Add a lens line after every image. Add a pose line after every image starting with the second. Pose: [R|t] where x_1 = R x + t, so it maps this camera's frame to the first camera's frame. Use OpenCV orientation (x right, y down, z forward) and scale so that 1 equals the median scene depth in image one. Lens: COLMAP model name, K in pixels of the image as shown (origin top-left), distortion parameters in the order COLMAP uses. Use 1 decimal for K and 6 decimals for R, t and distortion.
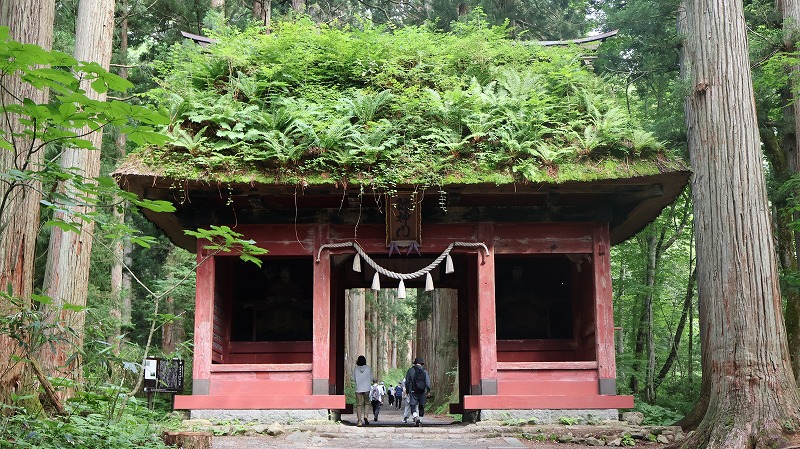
lens RADIAL K [[921.8, 0, 400.0], [0, 921.8, 224.5], [0, 0, 1]] dist [0.004653, 0.003311]
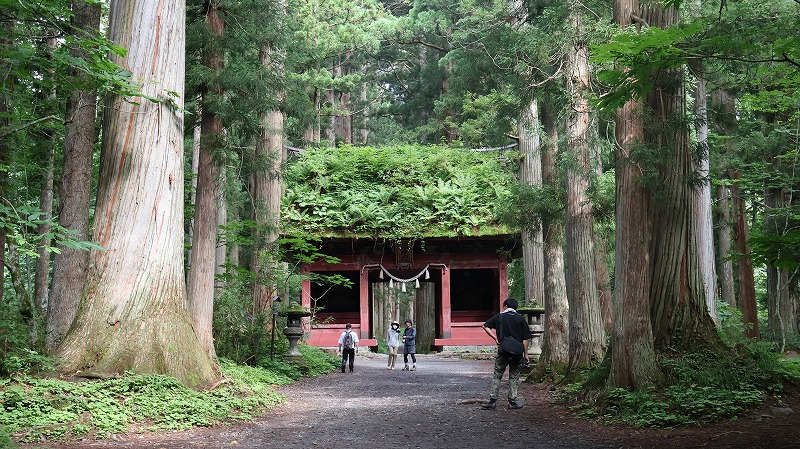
lens RADIAL K [[921.8, 0, 400.0], [0, 921.8, 224.5], [0, 0, 1]] dist [0.004653, 0.003311]
pose [[0.999974, -0.006880, -0.002092, -0.001386], [0.006965, 0.999020, 0.043709, -0.157981], [0.001789, -0.043723, 0.999042, -1.031809]]
